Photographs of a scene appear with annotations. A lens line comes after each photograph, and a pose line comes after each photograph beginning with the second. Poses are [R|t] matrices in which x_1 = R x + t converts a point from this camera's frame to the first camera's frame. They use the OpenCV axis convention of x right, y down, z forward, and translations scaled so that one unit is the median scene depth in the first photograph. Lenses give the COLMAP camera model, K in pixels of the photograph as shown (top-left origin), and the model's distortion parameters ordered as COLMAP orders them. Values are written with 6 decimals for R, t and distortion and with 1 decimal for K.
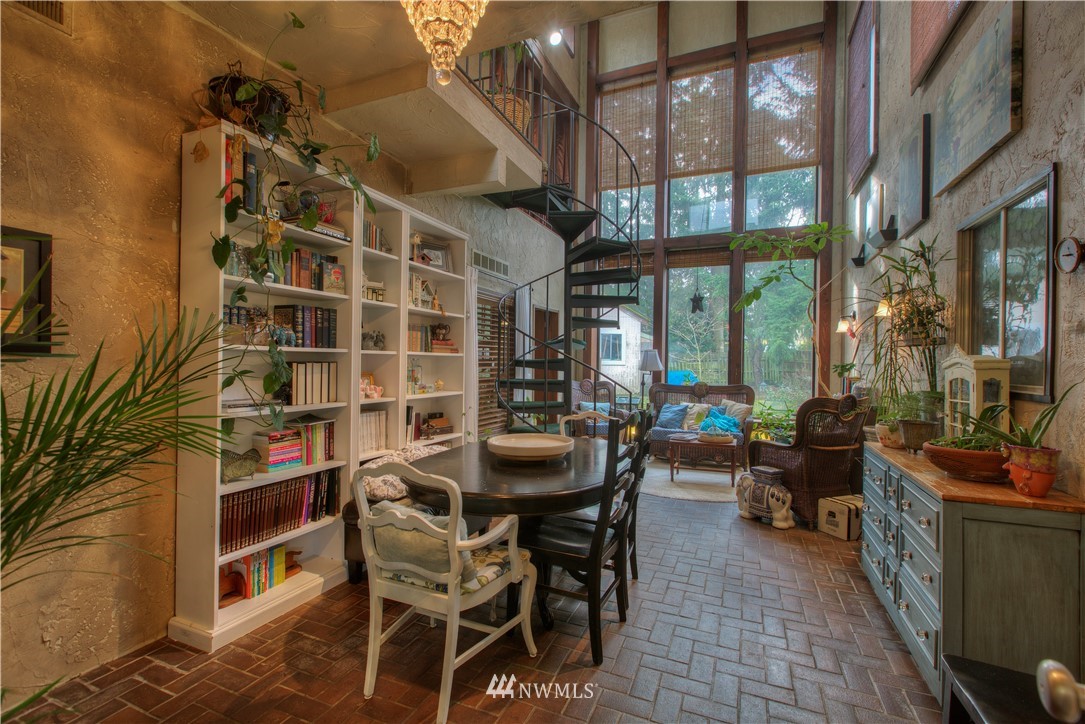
lens RADIAL K [[487.1, 0, 544.2], [0, 487.1, 363.9], [0, 0, 1]] dist [-0.000781, 0.000284]
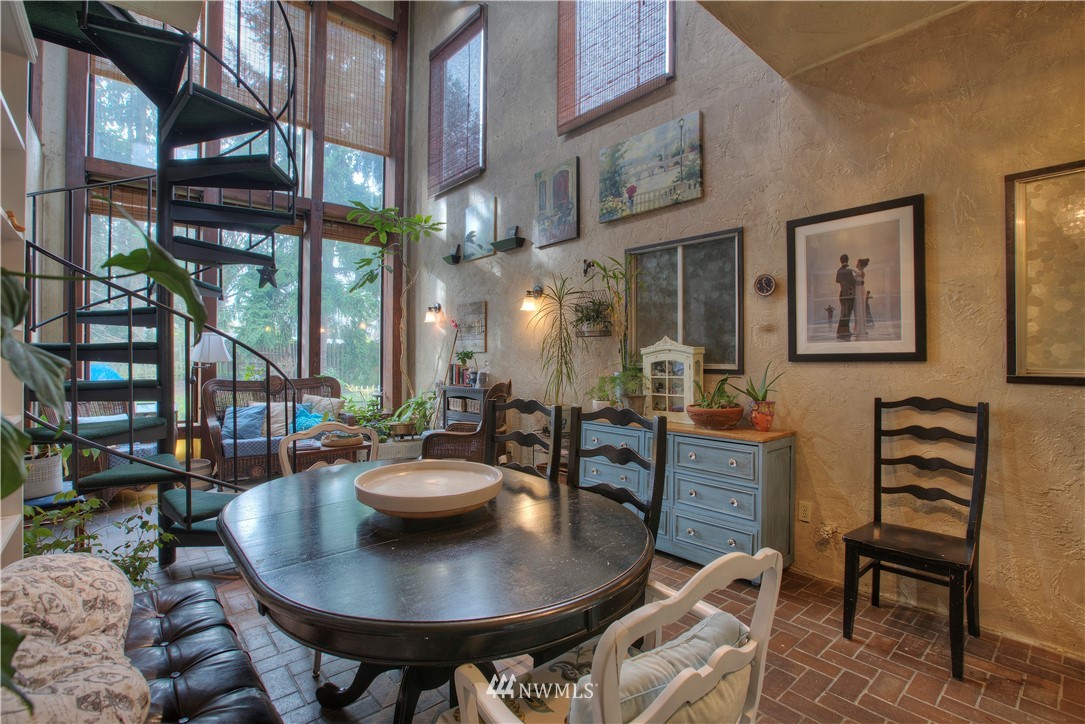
lens RADIAL K [[487.1, 0, 543.9], [0, 487.1, 355.7], [0, 0, 1]] dist [-0.000781, 0.000284]
pose [[0.430907, -0.002053, 0.902394, -0.223121], [0.003531, 0.999994, 0.000589, 0.006739], [-0.902390, 0.002932, 0.430911, 0.274949]]
